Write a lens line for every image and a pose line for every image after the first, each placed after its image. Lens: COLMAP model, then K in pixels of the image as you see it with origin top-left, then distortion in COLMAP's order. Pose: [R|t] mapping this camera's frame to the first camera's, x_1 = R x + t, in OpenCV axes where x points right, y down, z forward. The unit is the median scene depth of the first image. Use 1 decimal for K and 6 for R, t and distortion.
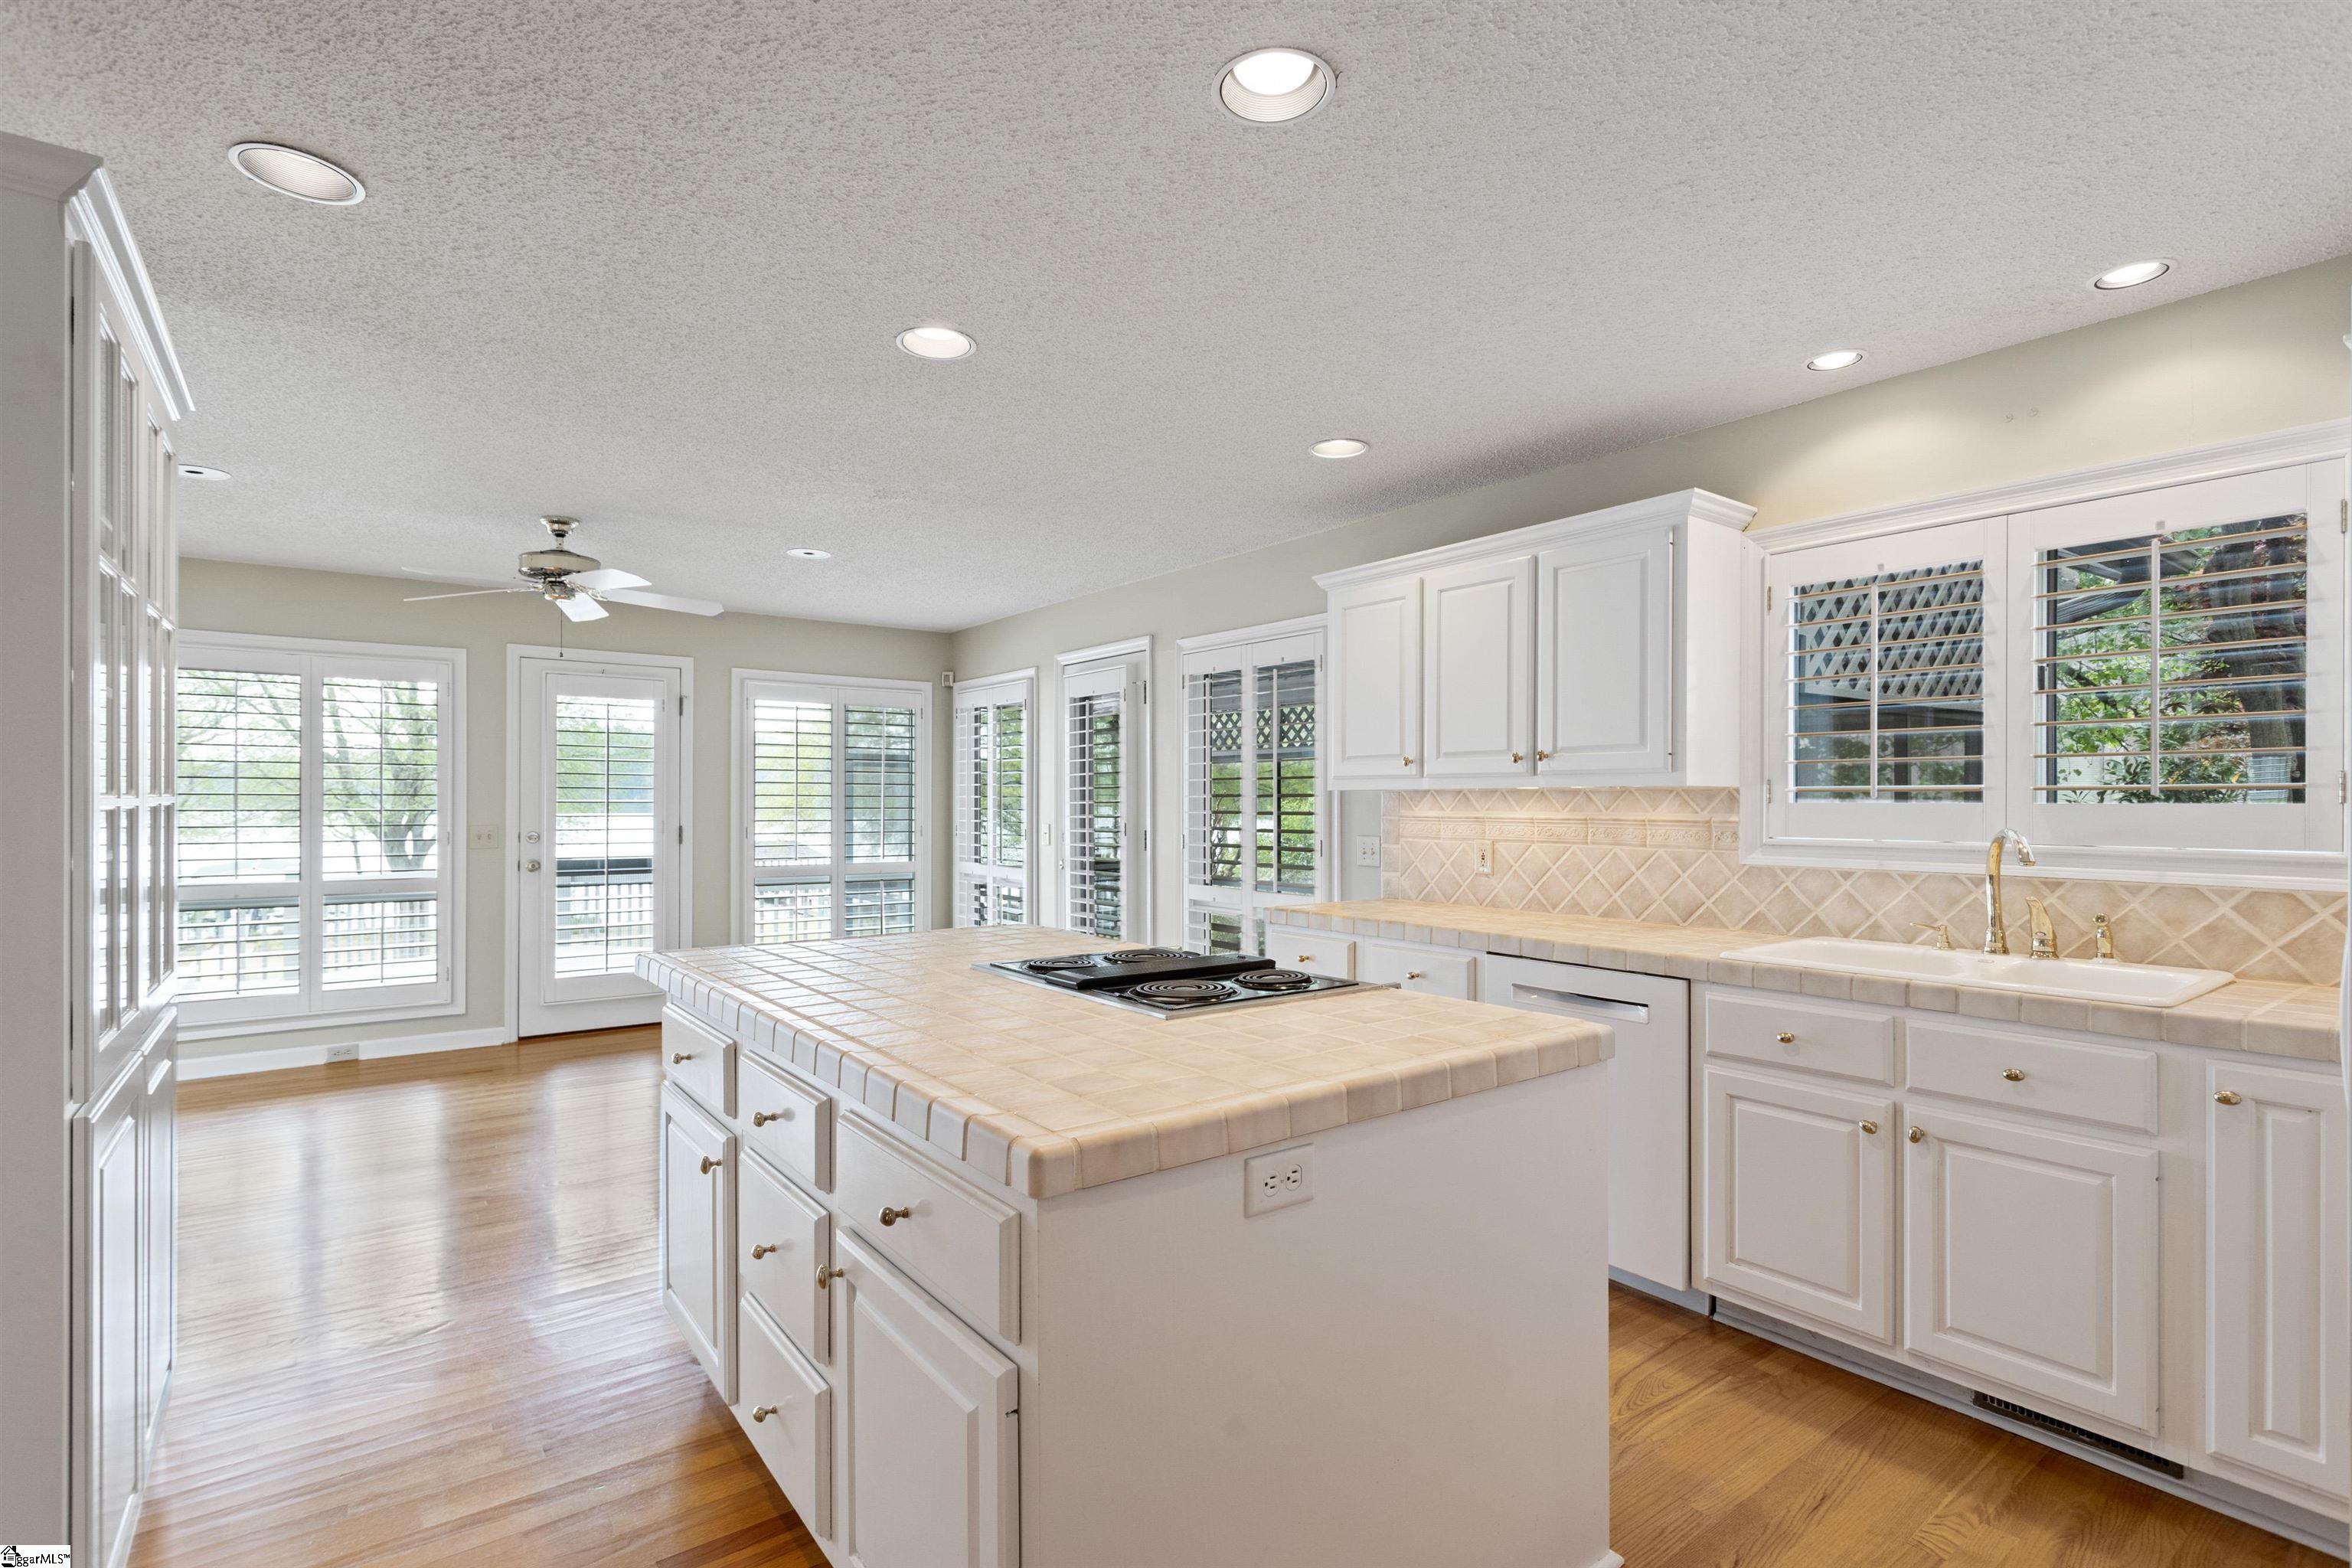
lens RADIAL K [[1111.2, 0, 1171.6], [0, 1111.2, 788.5], [0, 0, 1]] dist [-0.001800, -0.000139]
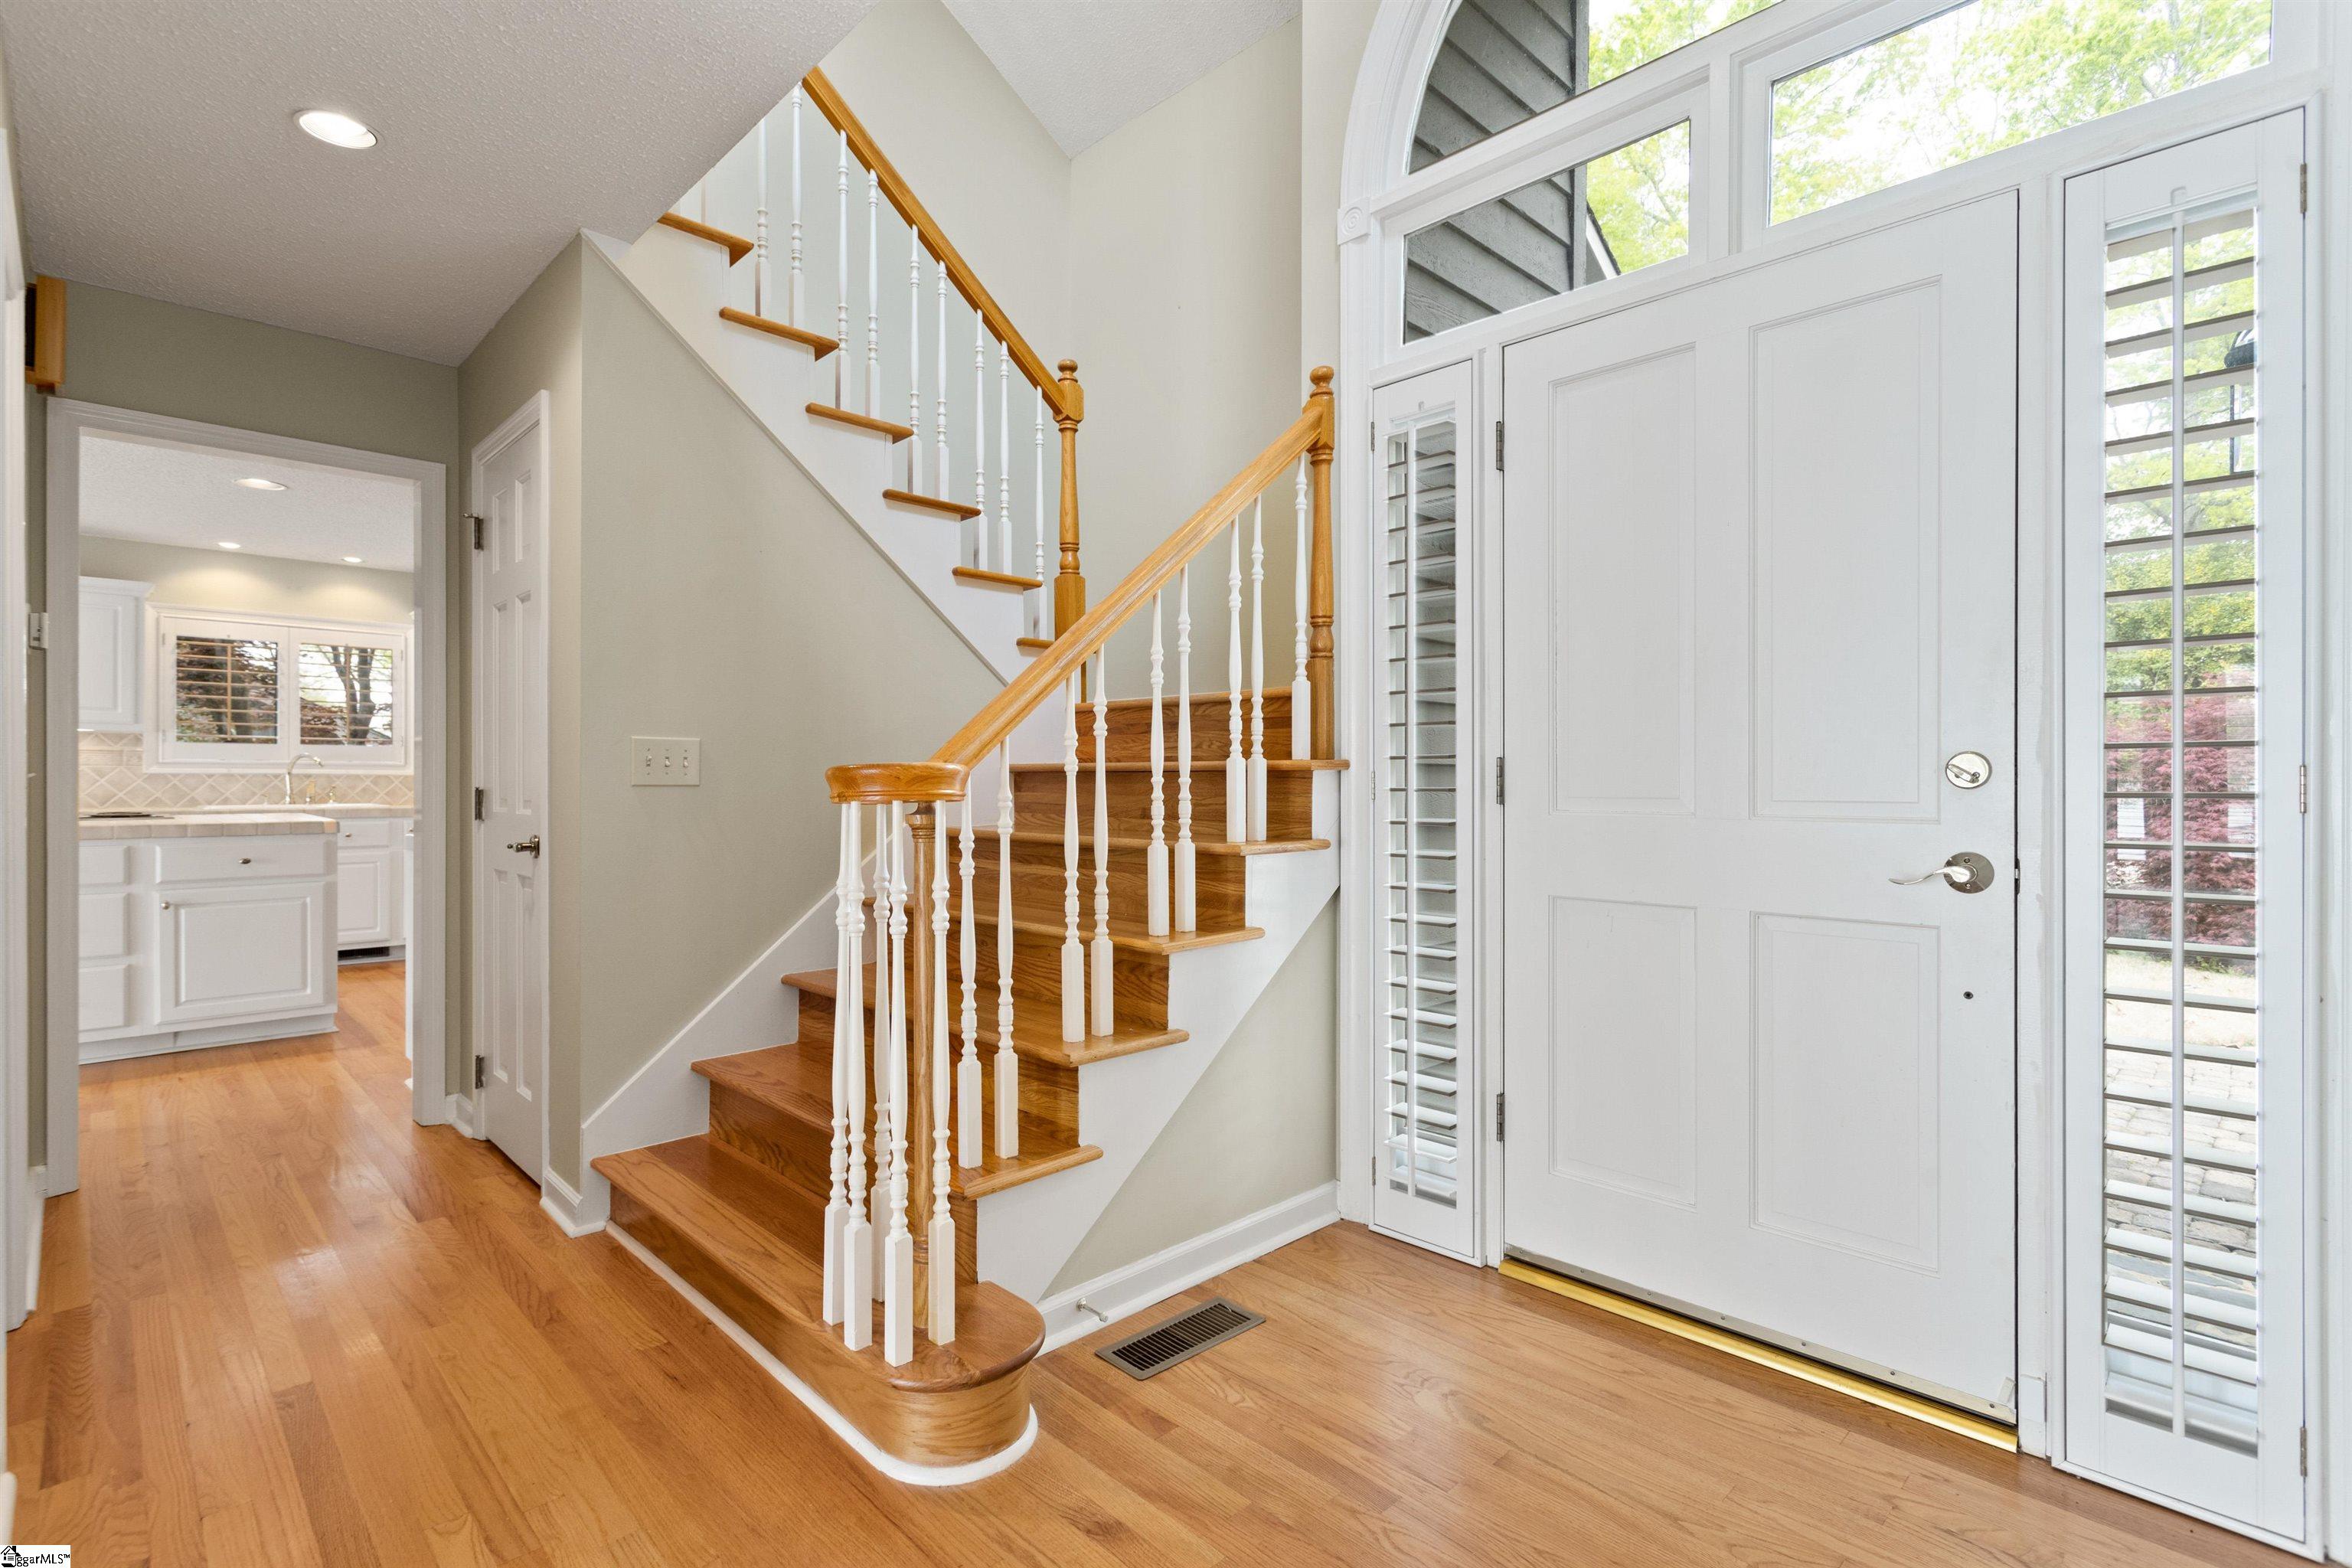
lens RADIAL K [[1111.2, 0, 1171.6], [0, 1111.2, 788.5], [0, 0, 1]] dist [-0.001800, -0.000139]
pose [[-0.137116, -0.004018, 0.990547, -1.806616], [-0.011001, 0.999936, 0.002533, 0.077337], [-0.990494, -0.010550, -0.137151, -0.557624]]
